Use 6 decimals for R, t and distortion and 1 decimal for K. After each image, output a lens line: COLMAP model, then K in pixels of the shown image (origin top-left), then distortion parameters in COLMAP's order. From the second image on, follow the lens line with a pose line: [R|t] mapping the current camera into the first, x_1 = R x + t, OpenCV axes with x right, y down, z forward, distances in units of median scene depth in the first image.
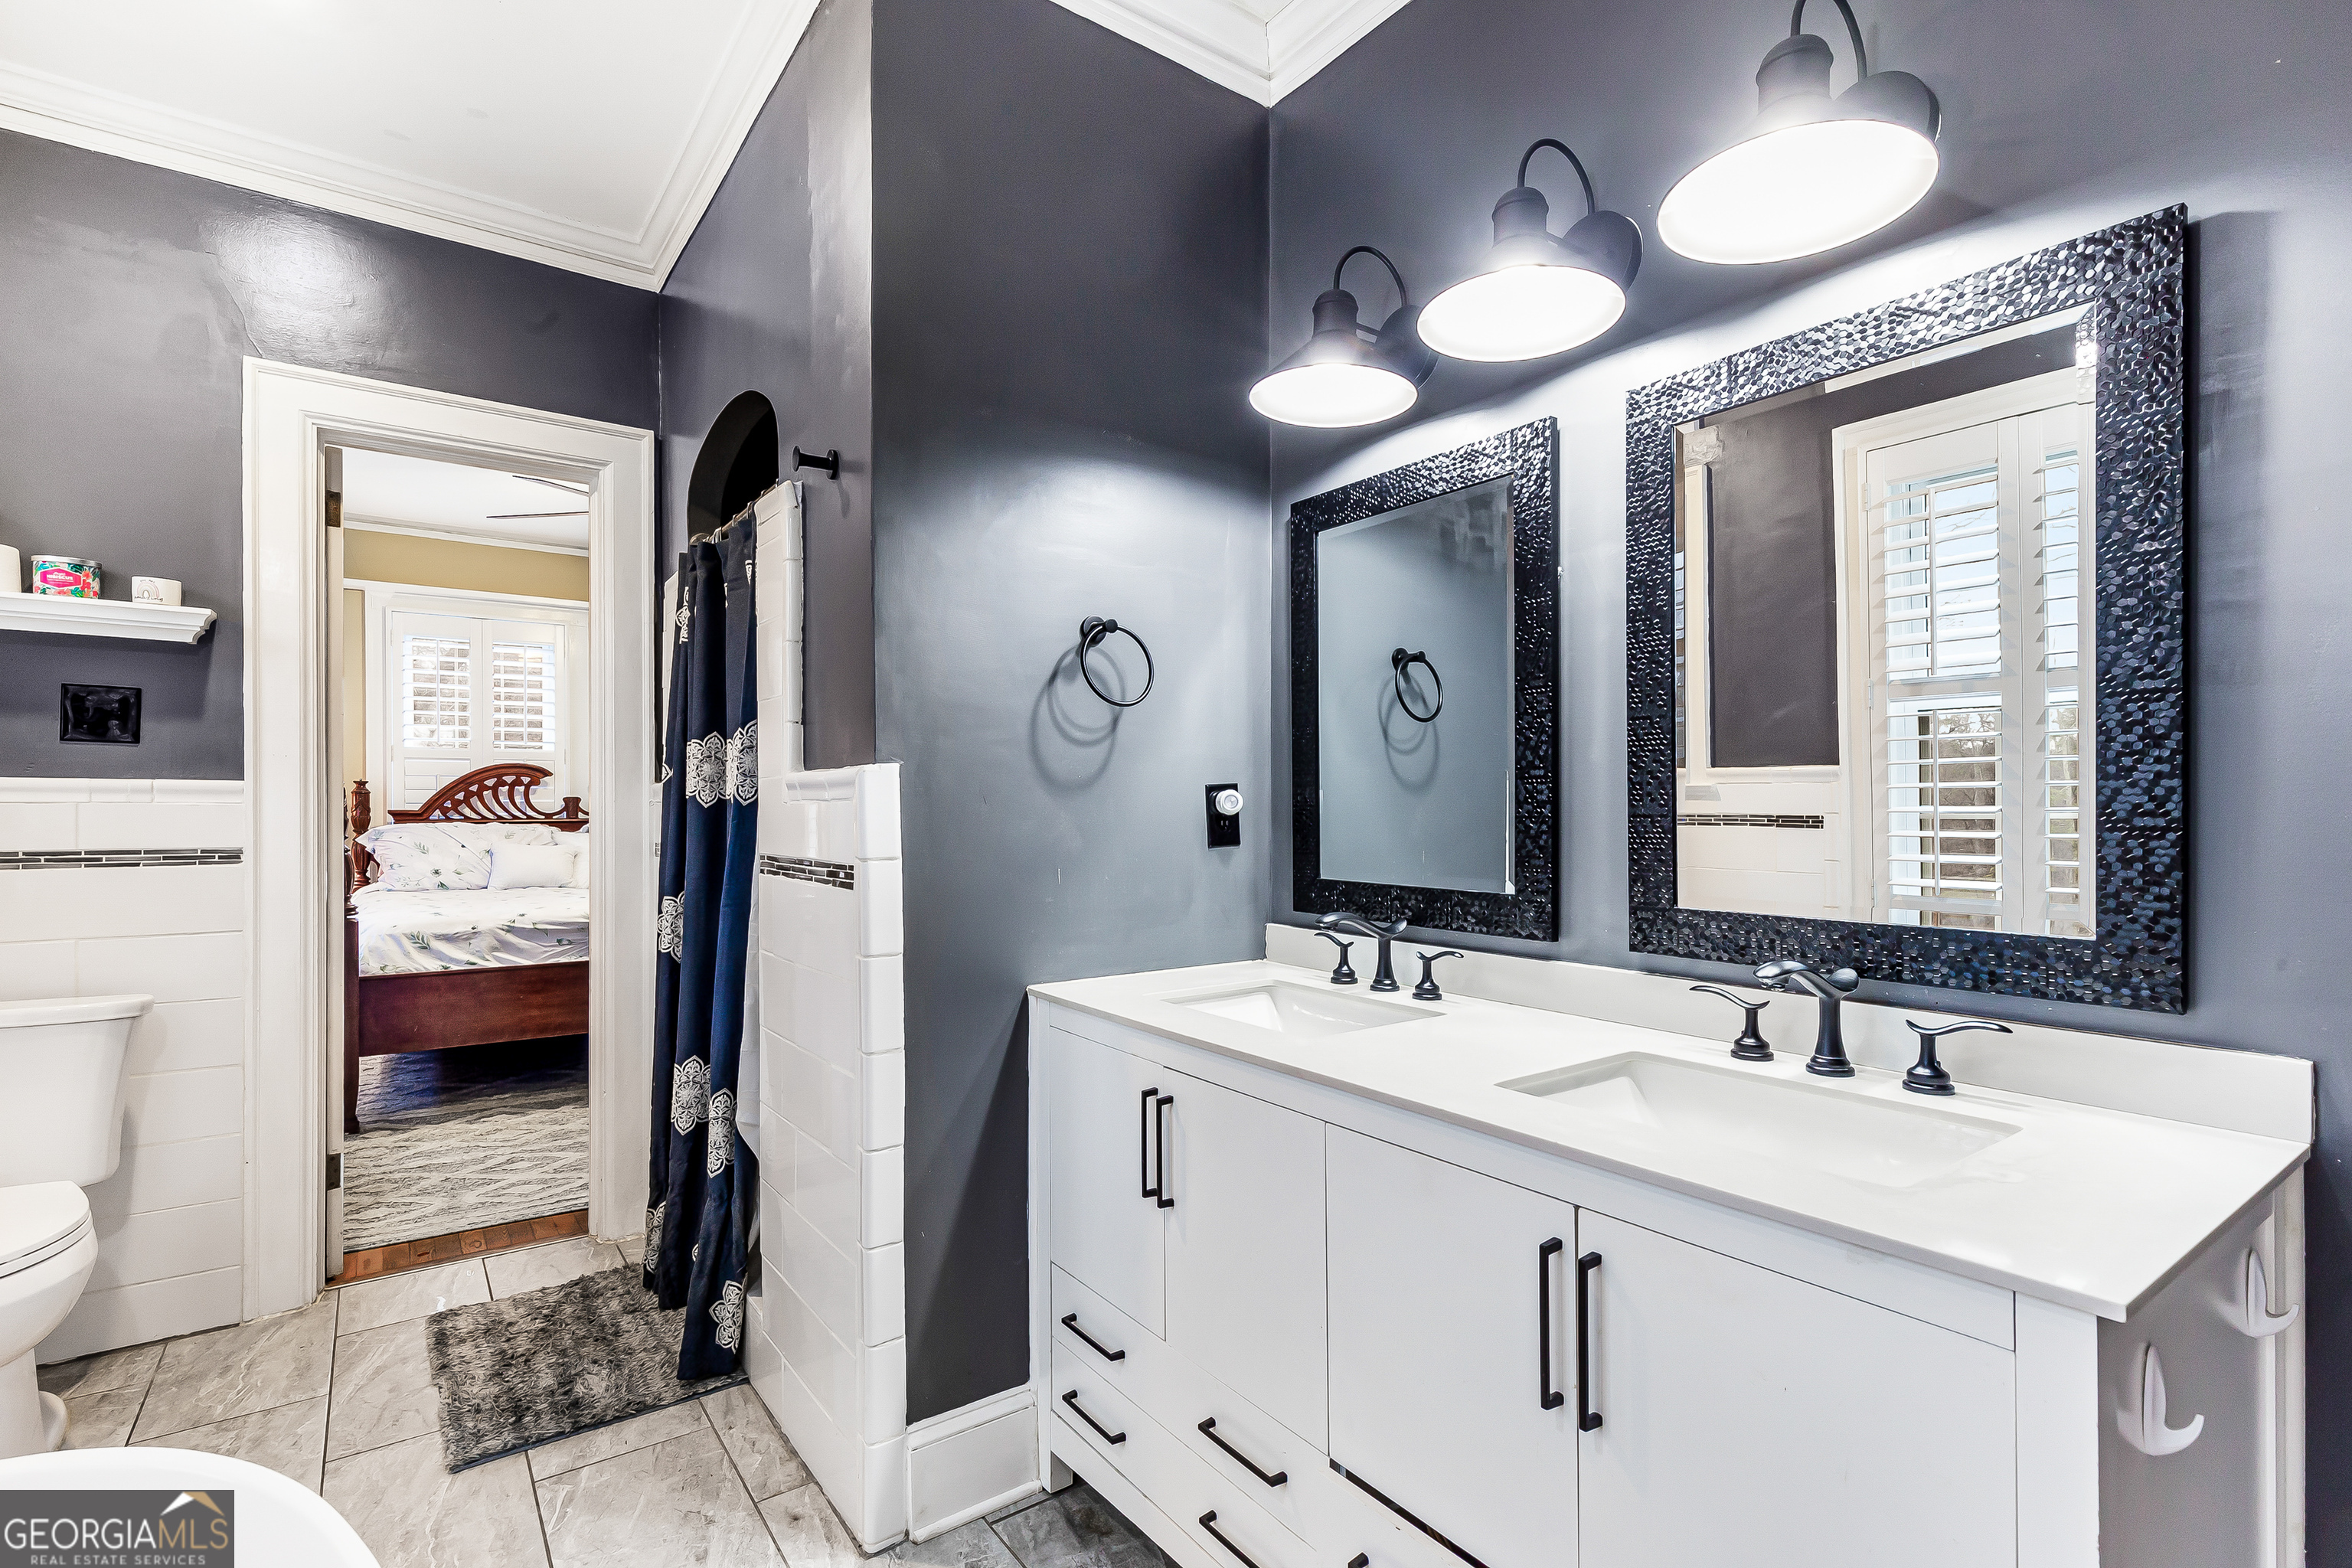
lens RADIAL K [[1082.5, 0, 1159.8], [0, 1082.5, 800.7], [0, 0, 1]] dist [0.012246, -0.002253]
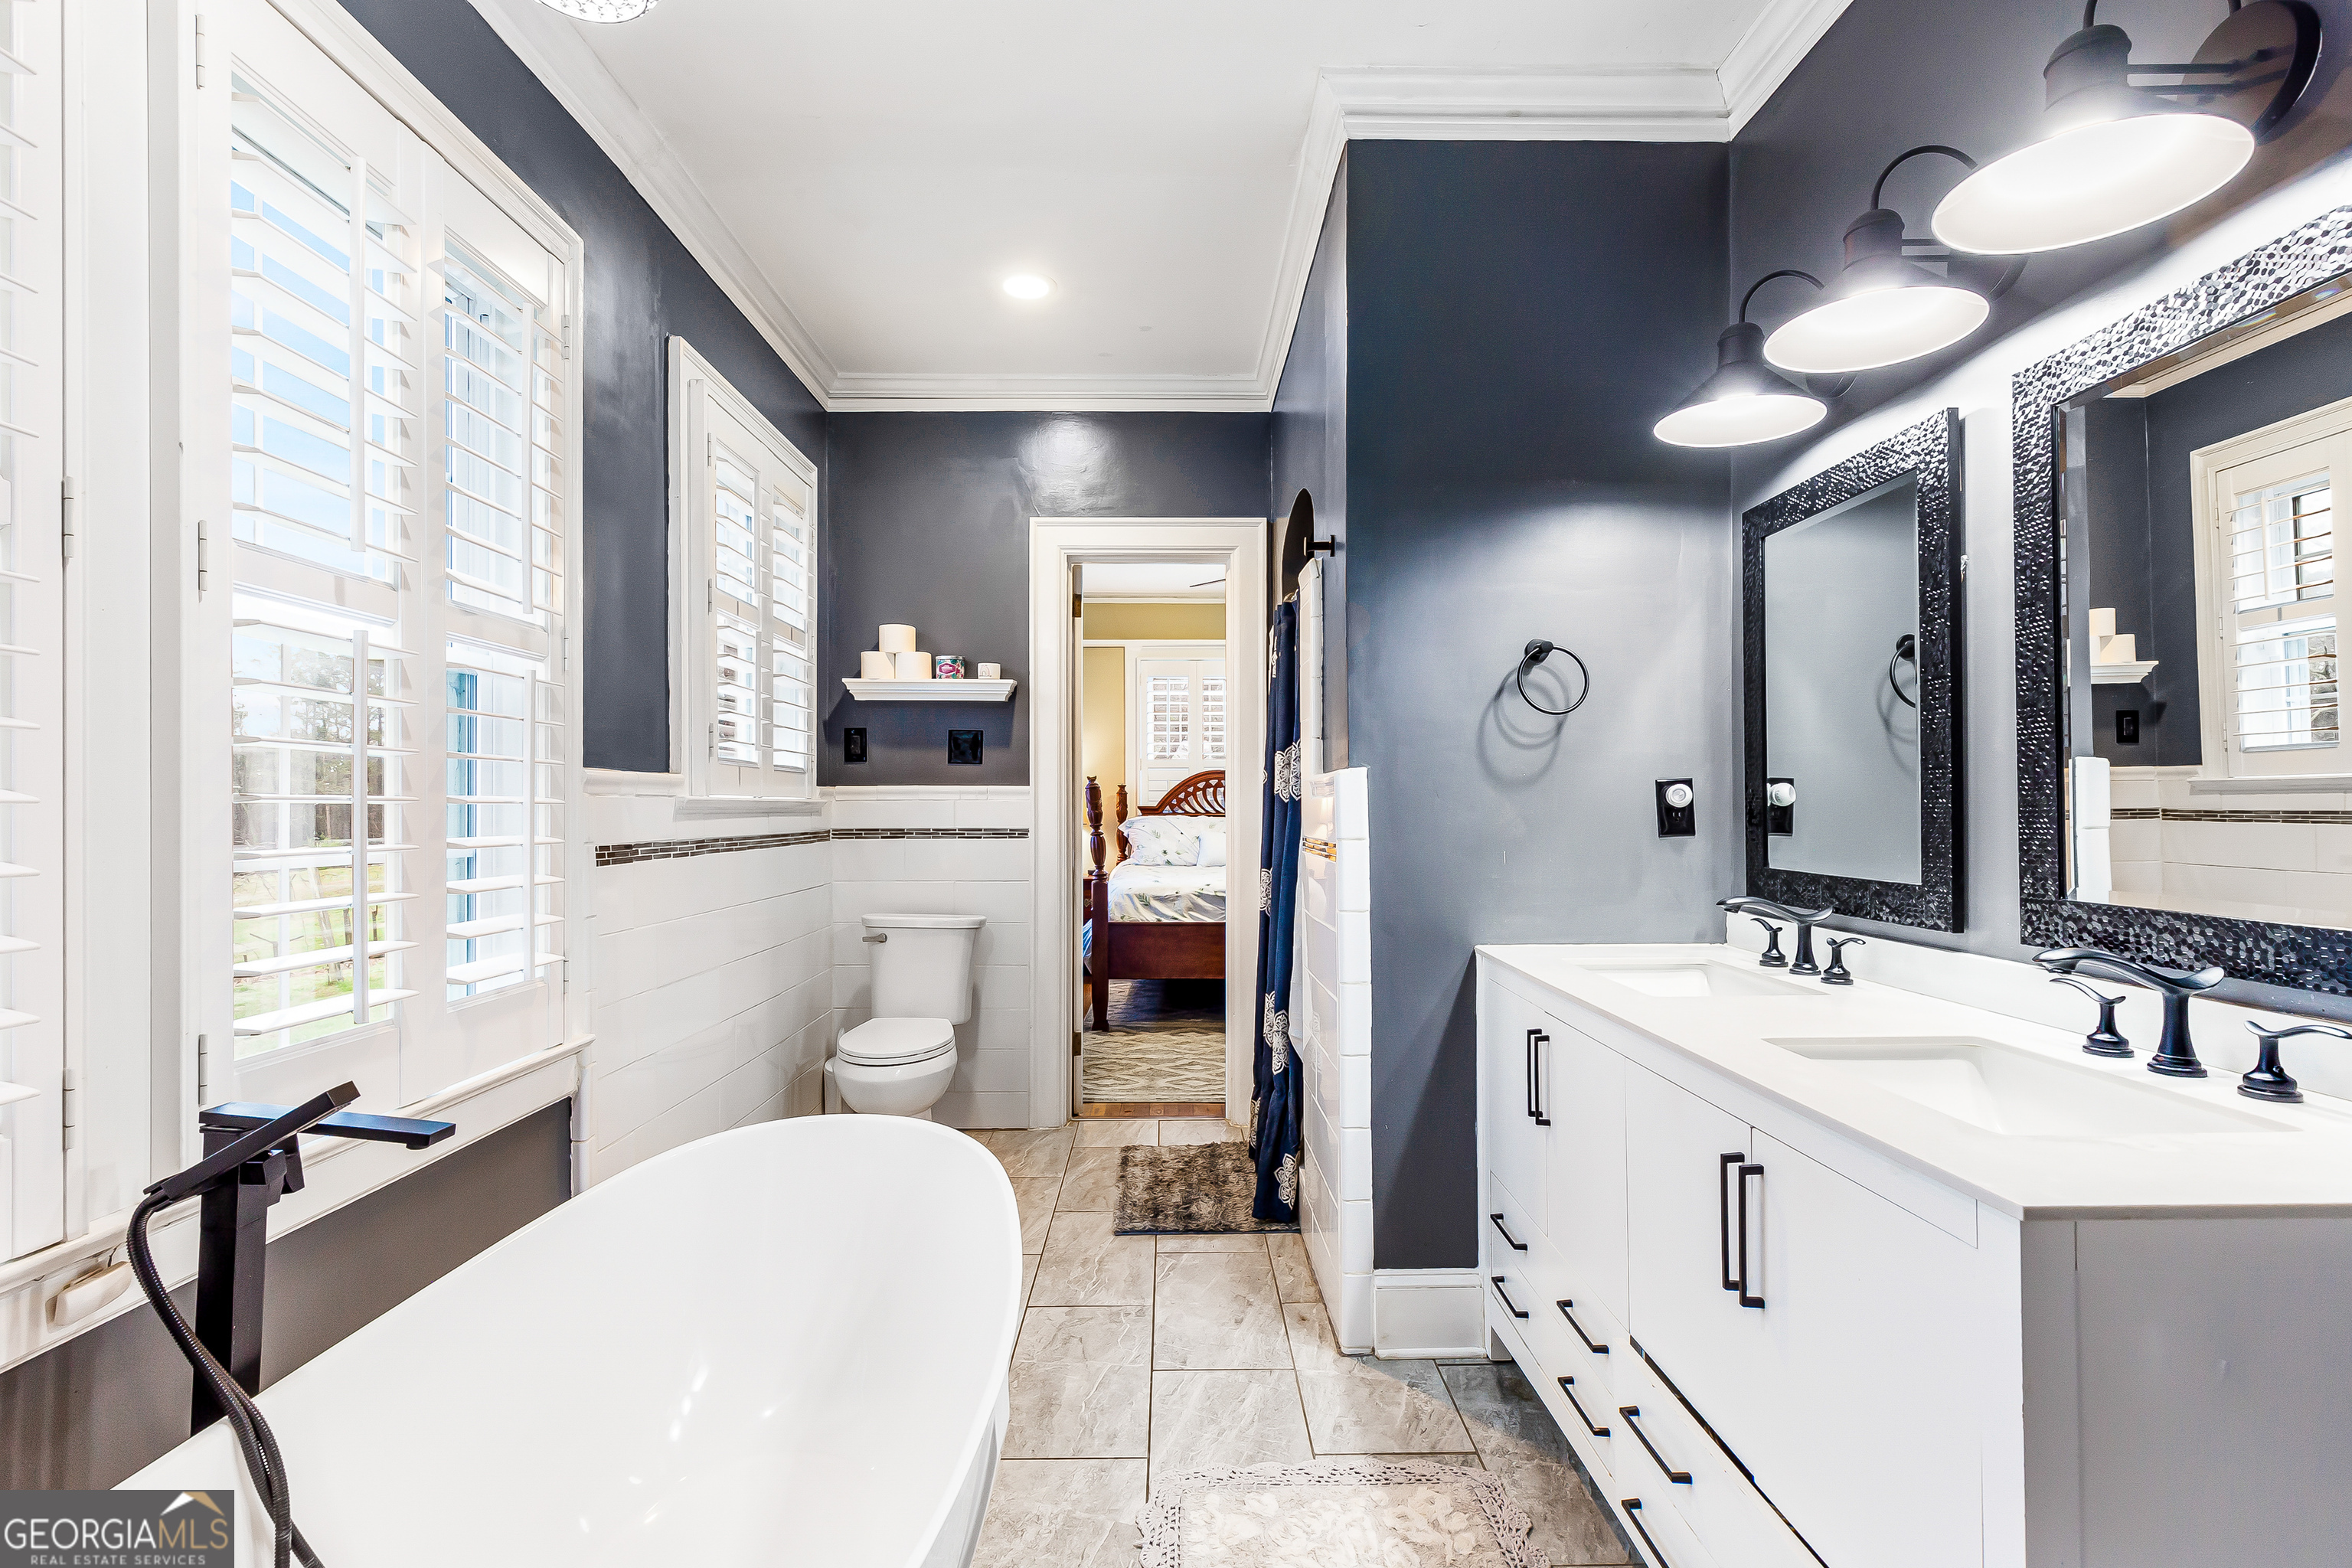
lens RADIAL K [[1082.5, 0, 1195.0], [0, 1082.5, 785.0], [0, 0, 1]] dist [0.012246, -0.002253]
pose [[0.822047, -0.011751, -0.569299, 0.296052], [0.004247, 0.999886, -0.014506, 0.004997], [0.569404, 0.009507, 0.822003, -0.181628]]
